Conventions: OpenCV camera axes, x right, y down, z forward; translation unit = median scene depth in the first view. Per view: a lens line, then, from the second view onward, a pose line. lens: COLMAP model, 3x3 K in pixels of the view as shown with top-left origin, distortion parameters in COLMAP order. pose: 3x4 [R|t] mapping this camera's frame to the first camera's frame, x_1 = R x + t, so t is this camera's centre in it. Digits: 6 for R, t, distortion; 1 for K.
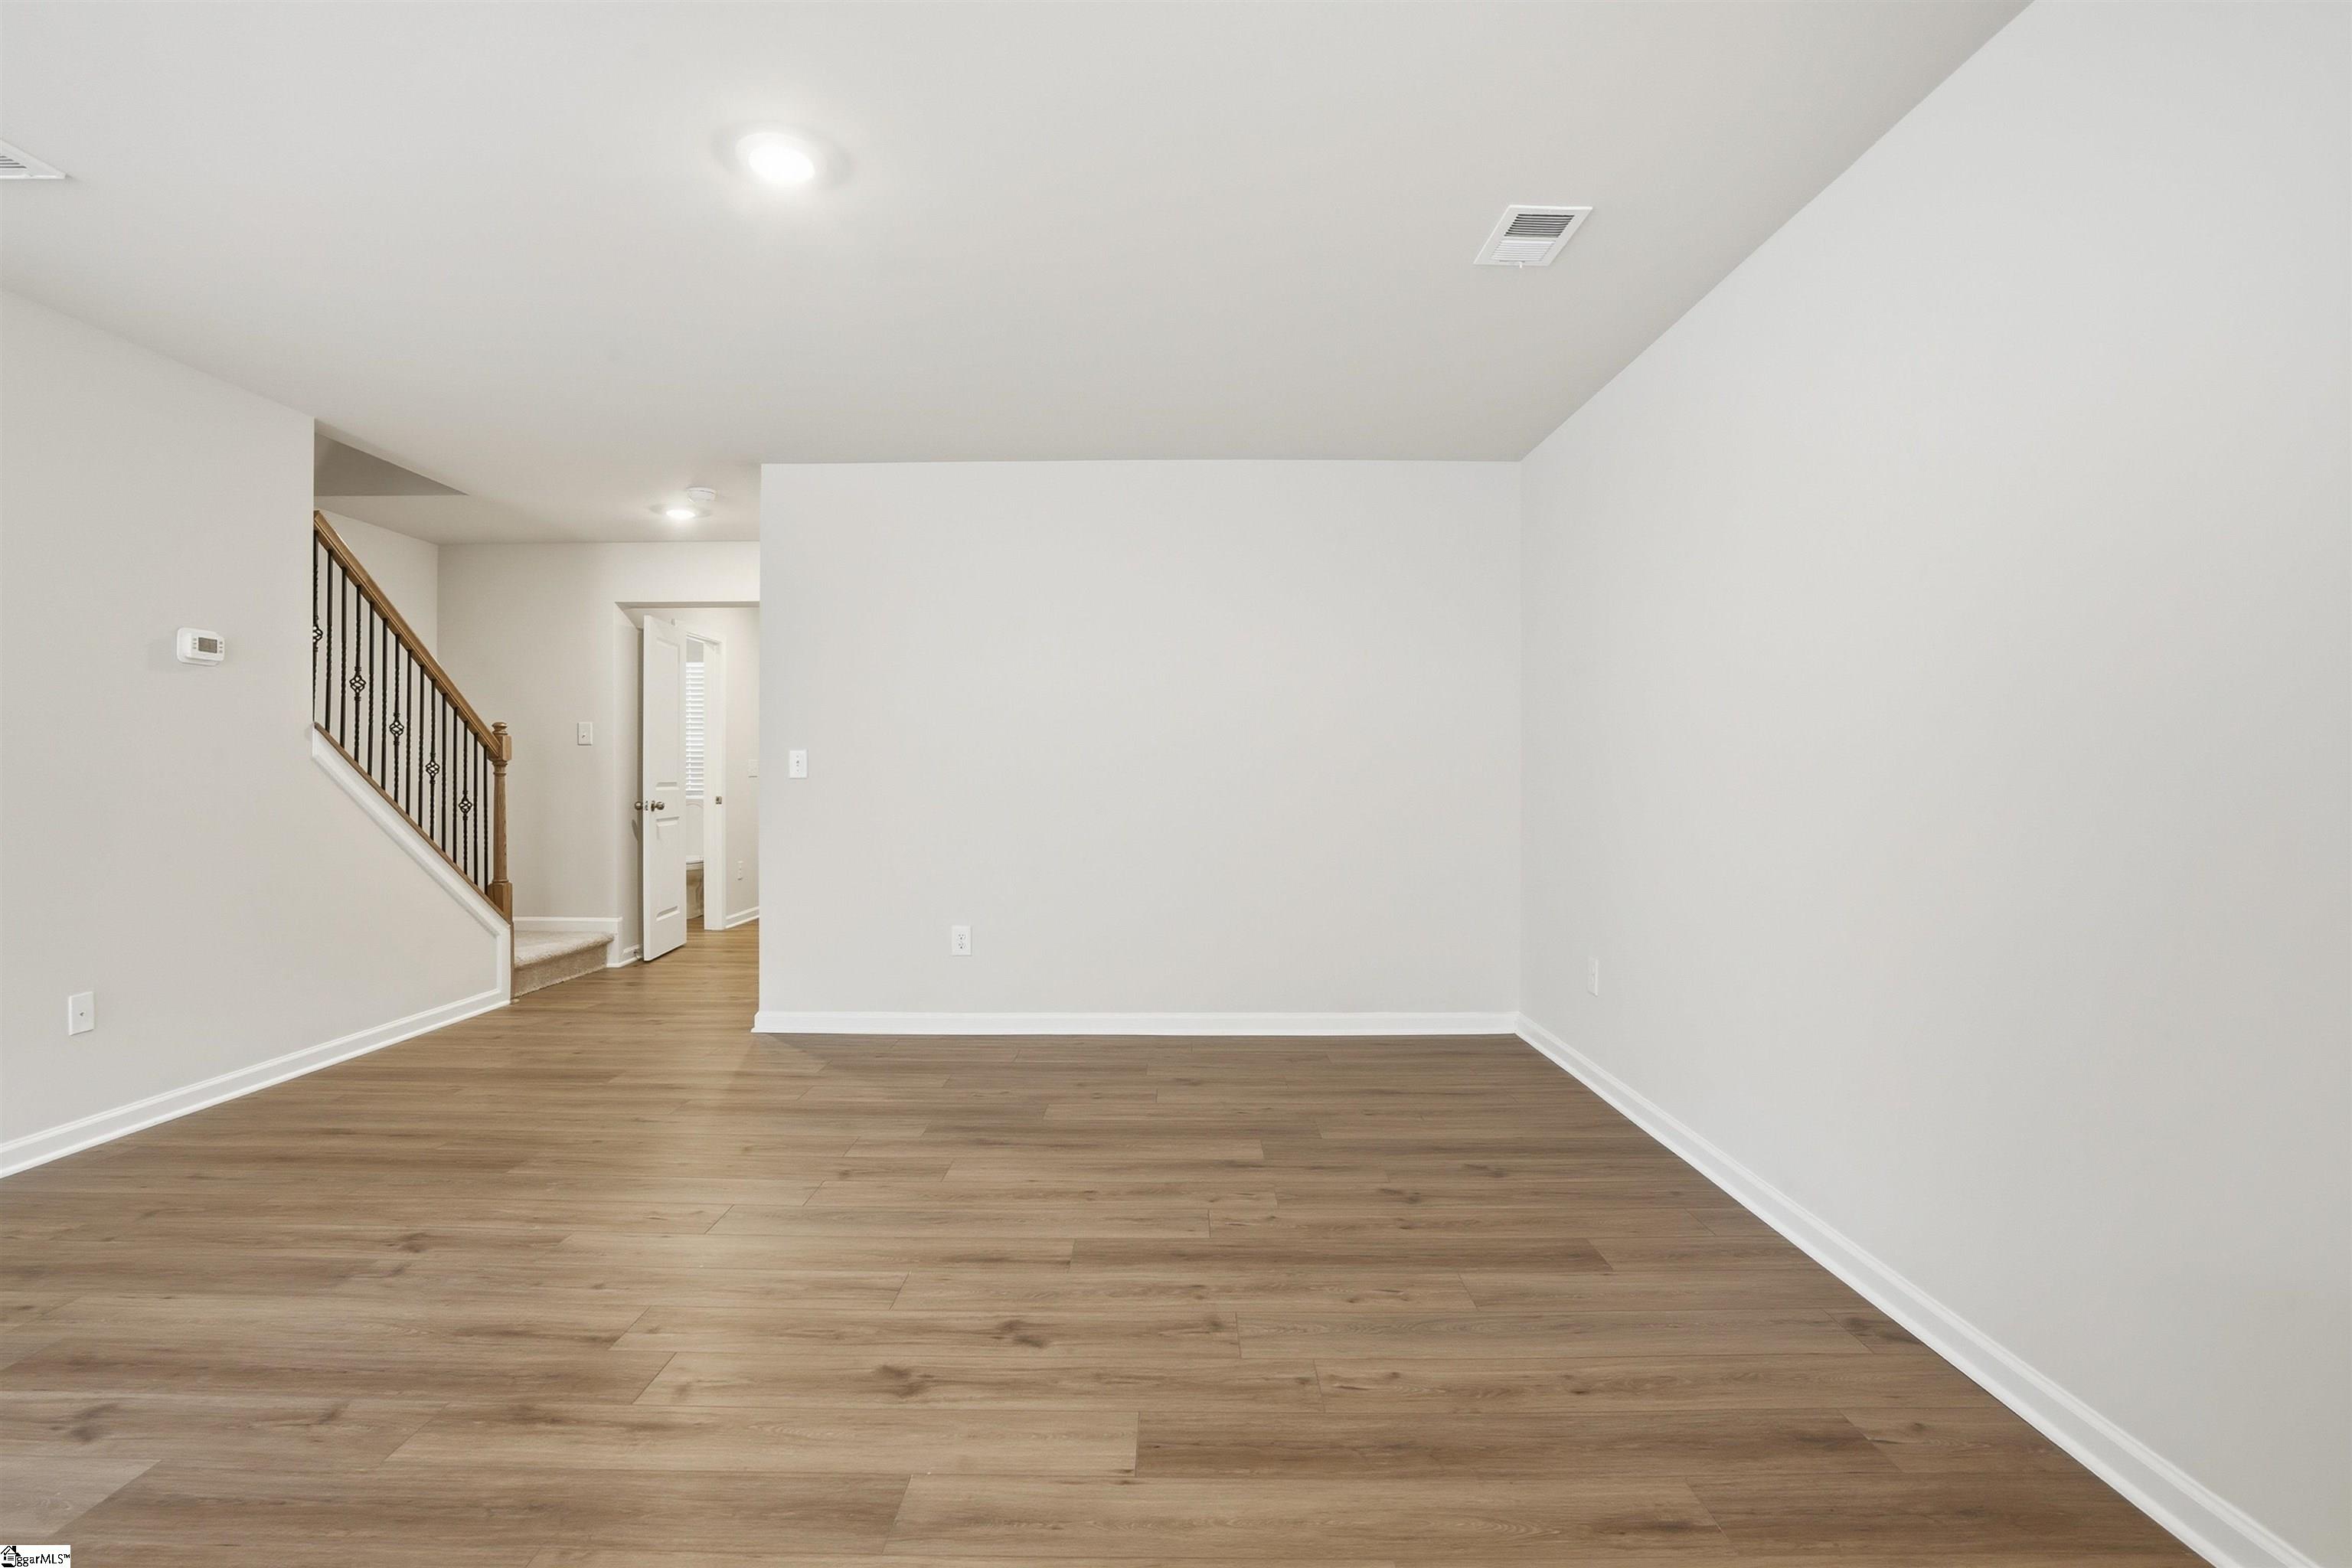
lens RADIAL K [[1091.4, 0, 1170.4], [0, 1091.4, 774.4], [0, 0, 1]] dist [-0.063458, 0.022208]
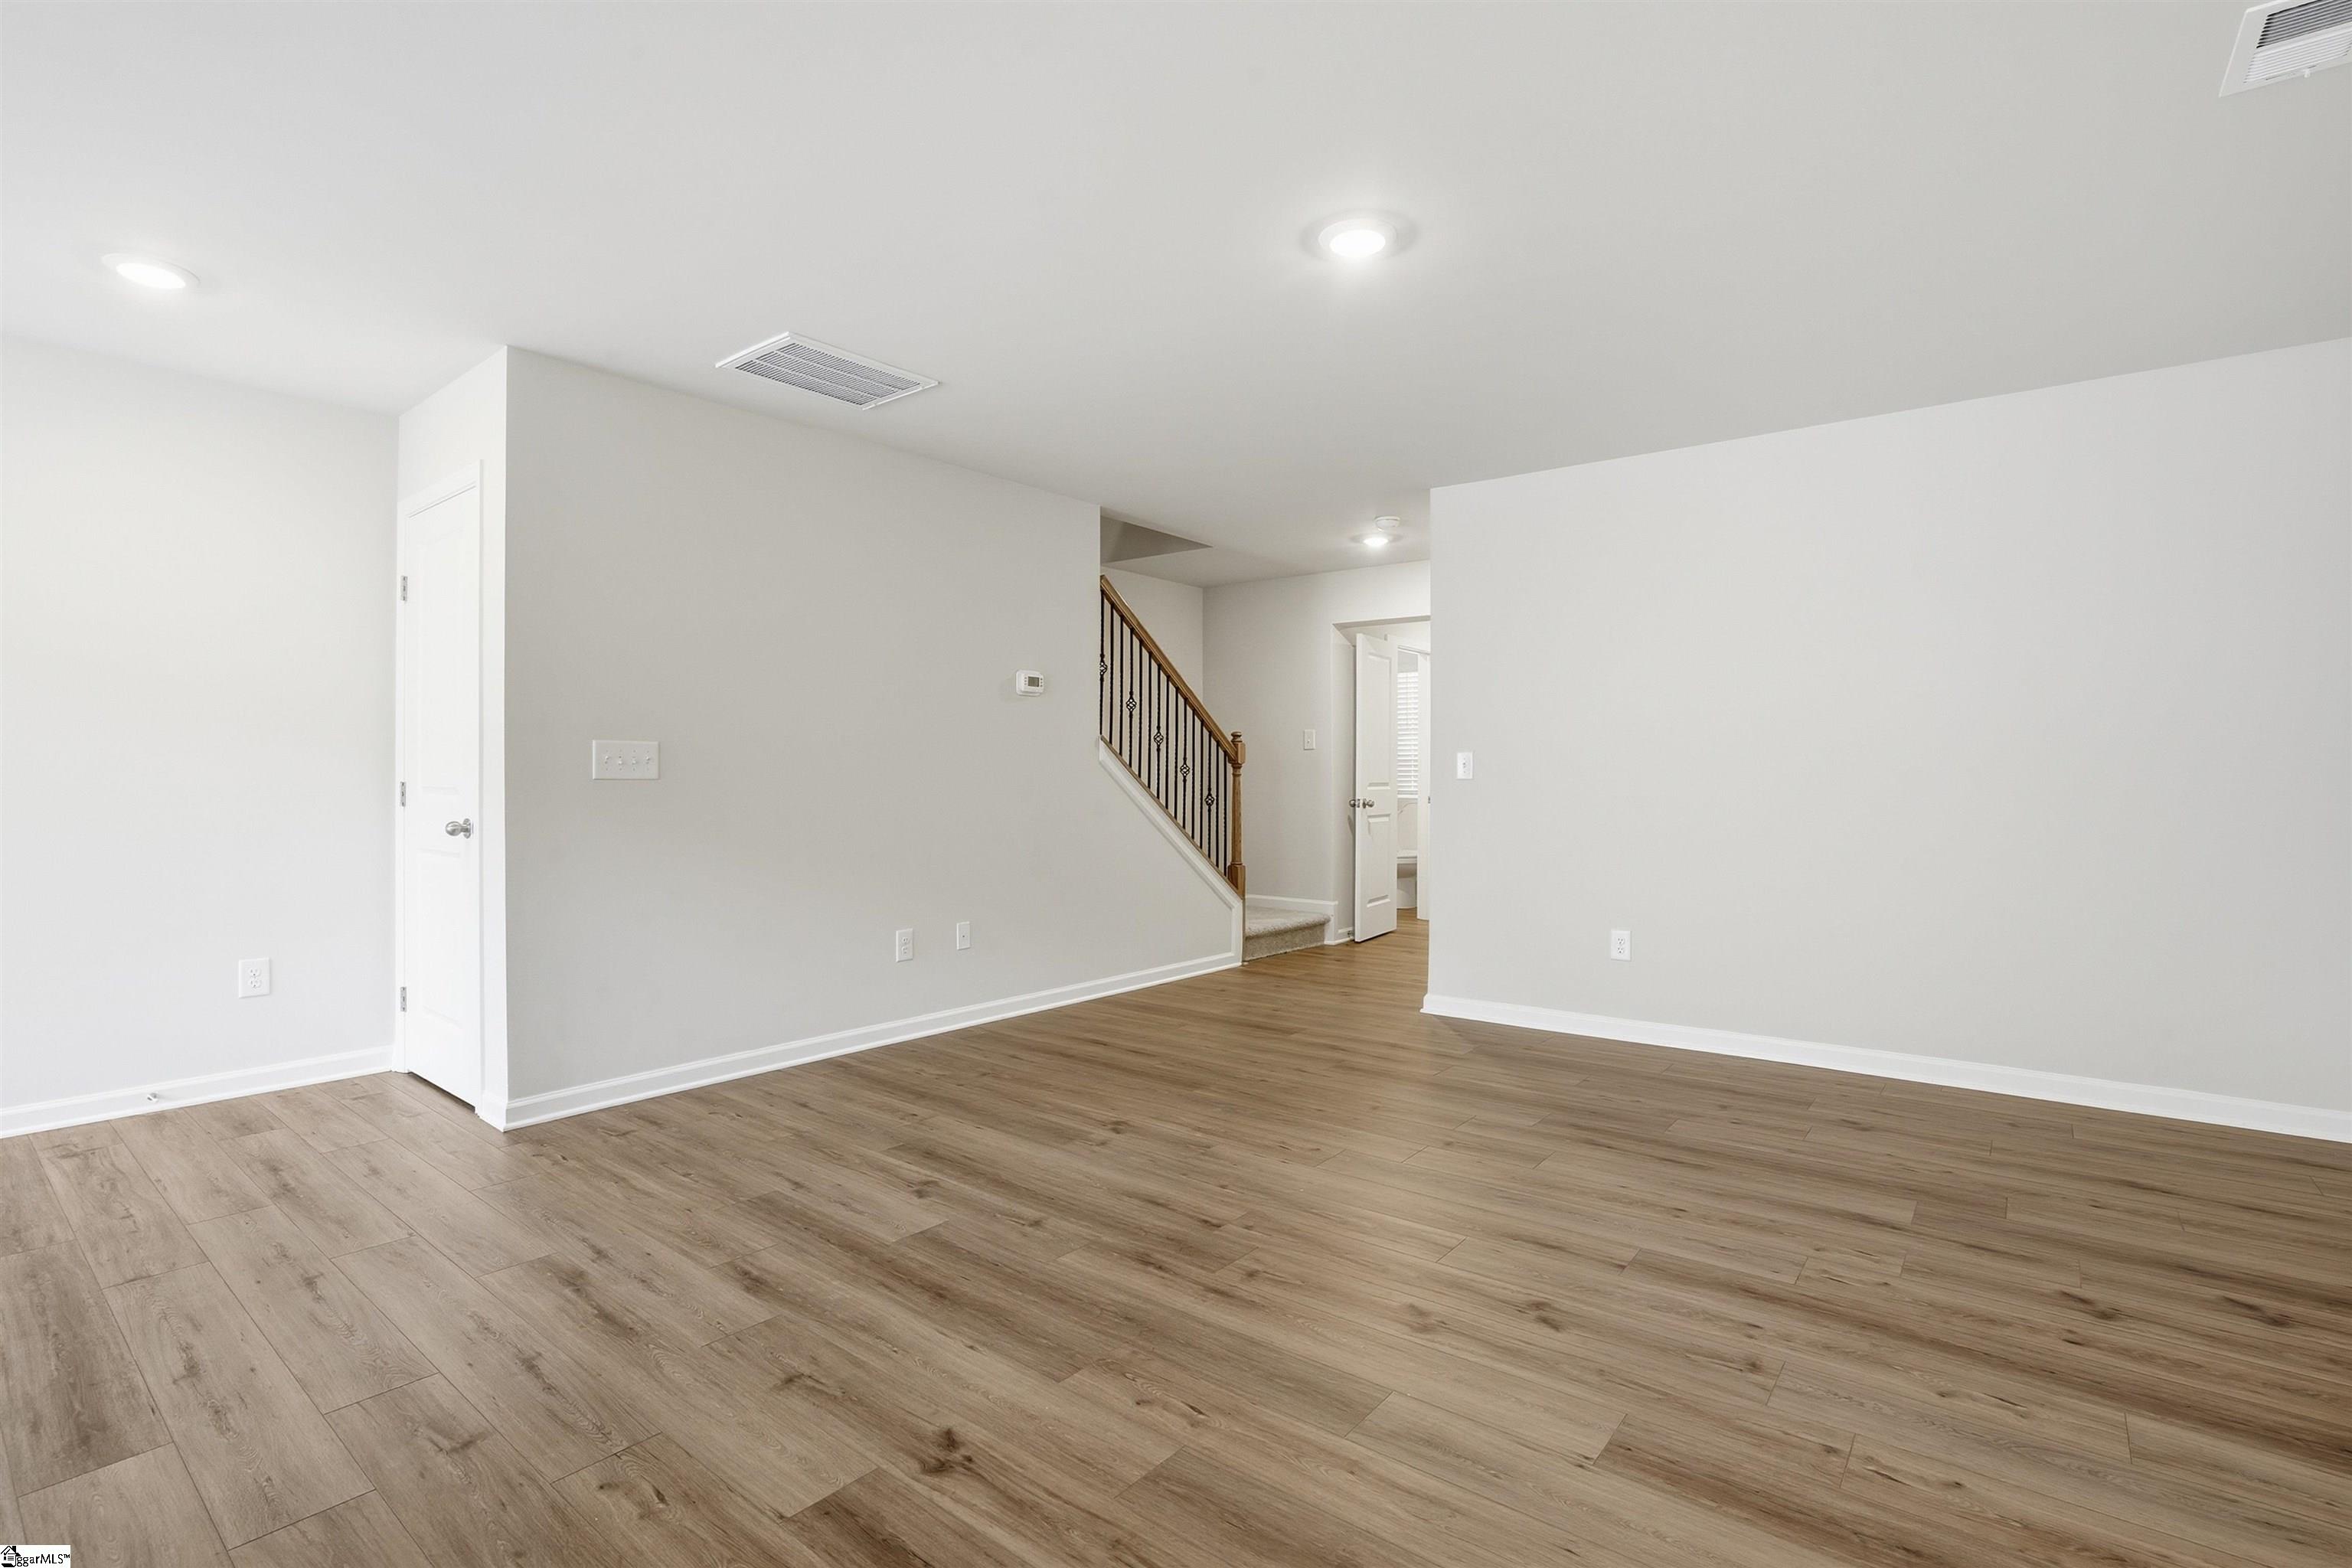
lens RADIAL K [[1094.6, 0, 1176.0], [0, 1094.6, 784.0], [0, 0, 1]] dist [-0.063244, 0.023285]
pose [[0.783274, 0.006446, -0.621644, 0.158836], [-0.002059, 0.999968, 0.007774, 0.001174], [0.621674, -0.004809, 0.783262, -0.021939]]
